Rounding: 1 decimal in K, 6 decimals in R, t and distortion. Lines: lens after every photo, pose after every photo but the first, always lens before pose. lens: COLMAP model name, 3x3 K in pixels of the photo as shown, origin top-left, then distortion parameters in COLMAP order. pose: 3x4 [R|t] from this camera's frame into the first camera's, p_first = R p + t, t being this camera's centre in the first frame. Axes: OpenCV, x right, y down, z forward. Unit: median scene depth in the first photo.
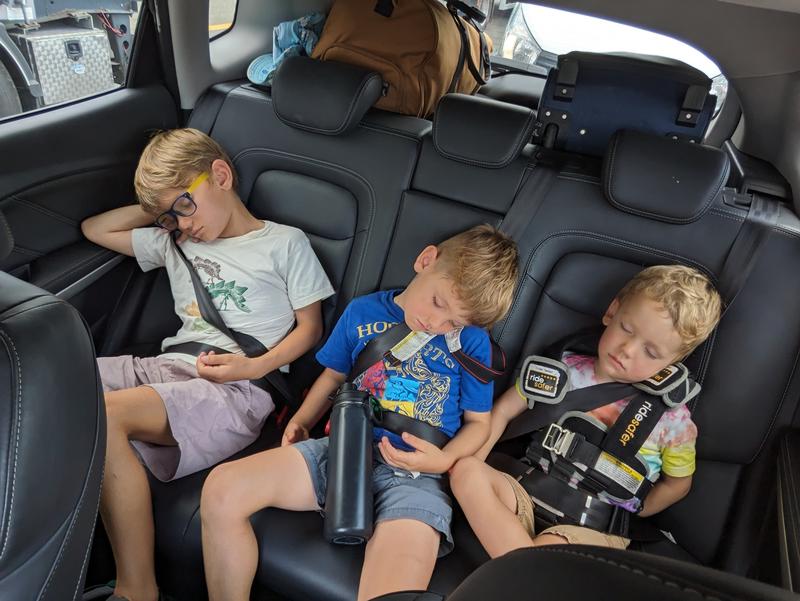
lens RADIAL K [[558.1, 0, 399.4], [0, 558.1, 300.2], [0, 0, 1]] dist [-0.001345, -0.000004]
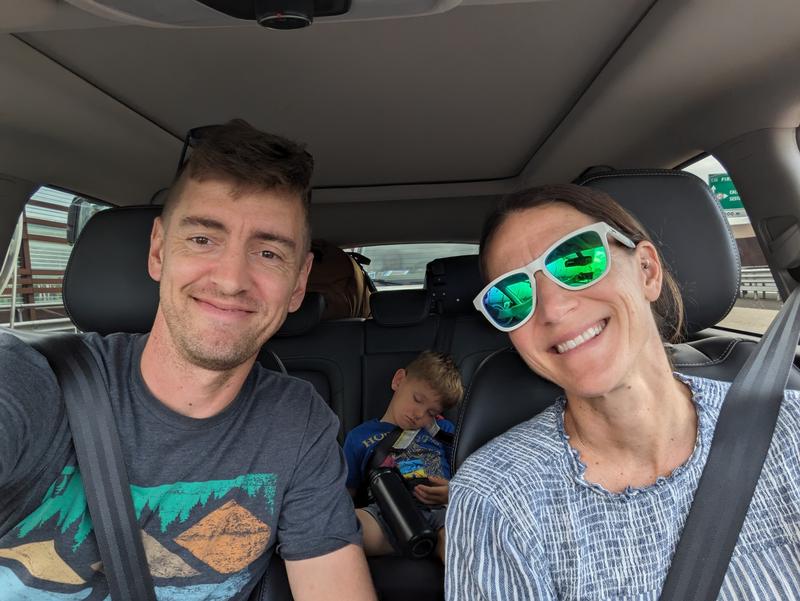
lens RADIAL K [[558.1, 0, 400.3], [0, 558.1, 300.4], [0, 0, 1]] dist [-0.001345, -0.000004]
pose [[0.928295, -0.155880, 0.337595, -0.419821], [0.301805, 0.846198, -0.439162, 0.405814], [-0.217216, 0.509560, 0.832566, -0.364174]]
